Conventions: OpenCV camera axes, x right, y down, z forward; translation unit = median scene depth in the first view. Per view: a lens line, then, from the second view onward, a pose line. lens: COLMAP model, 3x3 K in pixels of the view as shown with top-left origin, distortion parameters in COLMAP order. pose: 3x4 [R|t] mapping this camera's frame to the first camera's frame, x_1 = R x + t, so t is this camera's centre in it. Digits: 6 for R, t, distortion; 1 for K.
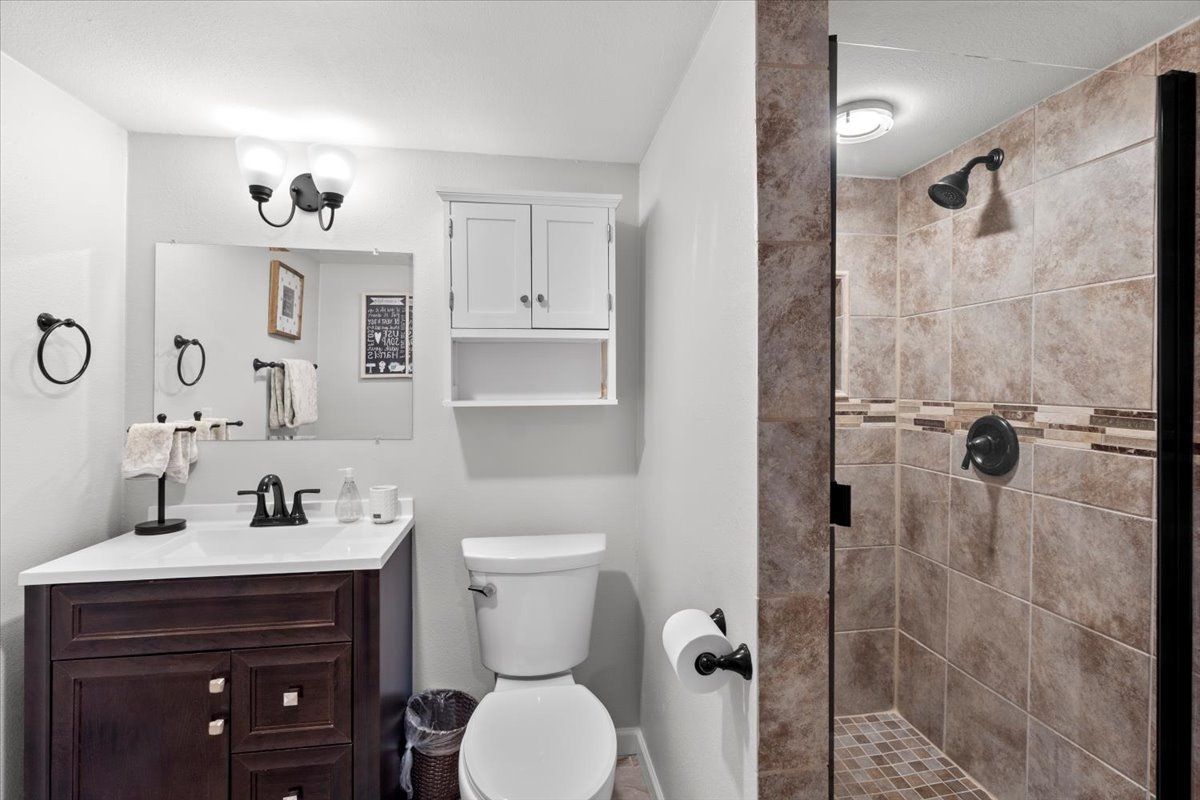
lens RADIAL K [[575.4, 0, 599.6], [0, 575.4, 390.3], [0, 0, 1]] dist [-0.001289, -0.000138]
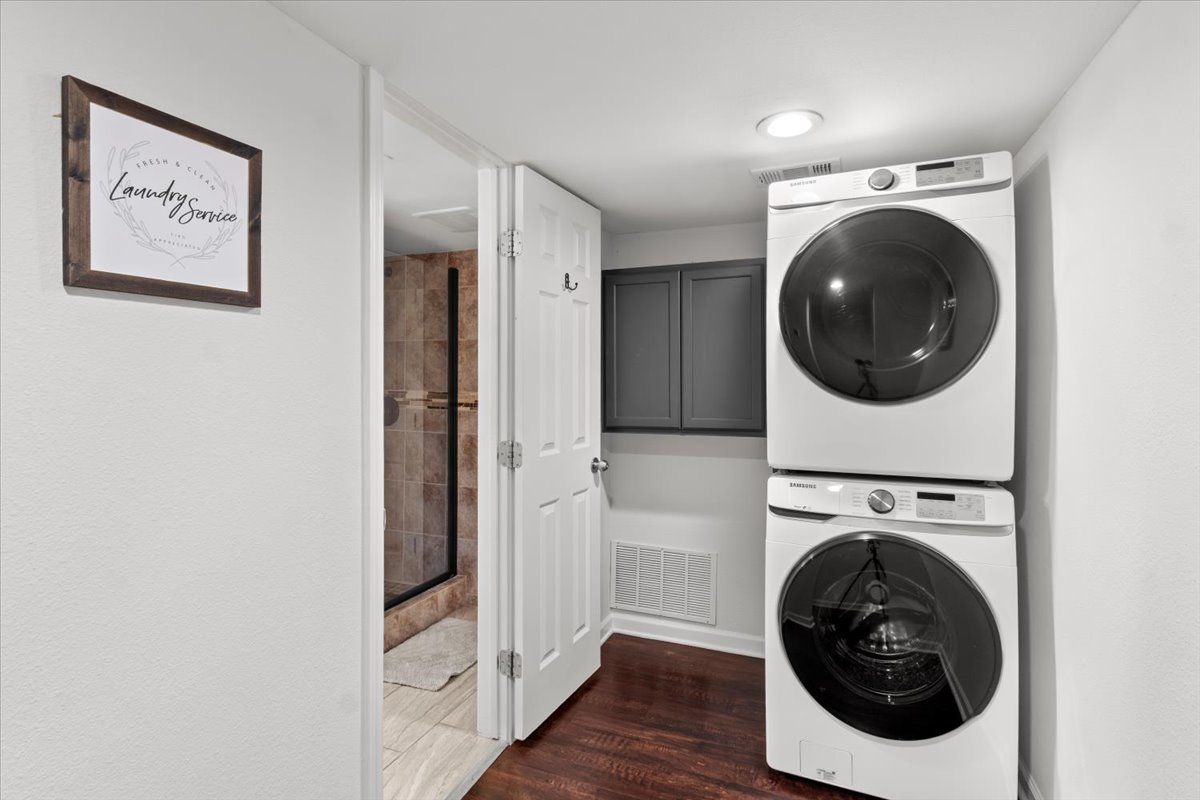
lens RADIAL K [[575.4, 0, 598.0], [0, 575.4, 389.5], [0, 0, 1]] dist [-0.001289, -0.000138]
pose [[0.503417, -0.007254, 0.864013, -0.903461], [-0.002436, 0.999949, 0.009815, -0.002278], [-0.864040, -0.007045, 0.503374, -0.867390]]
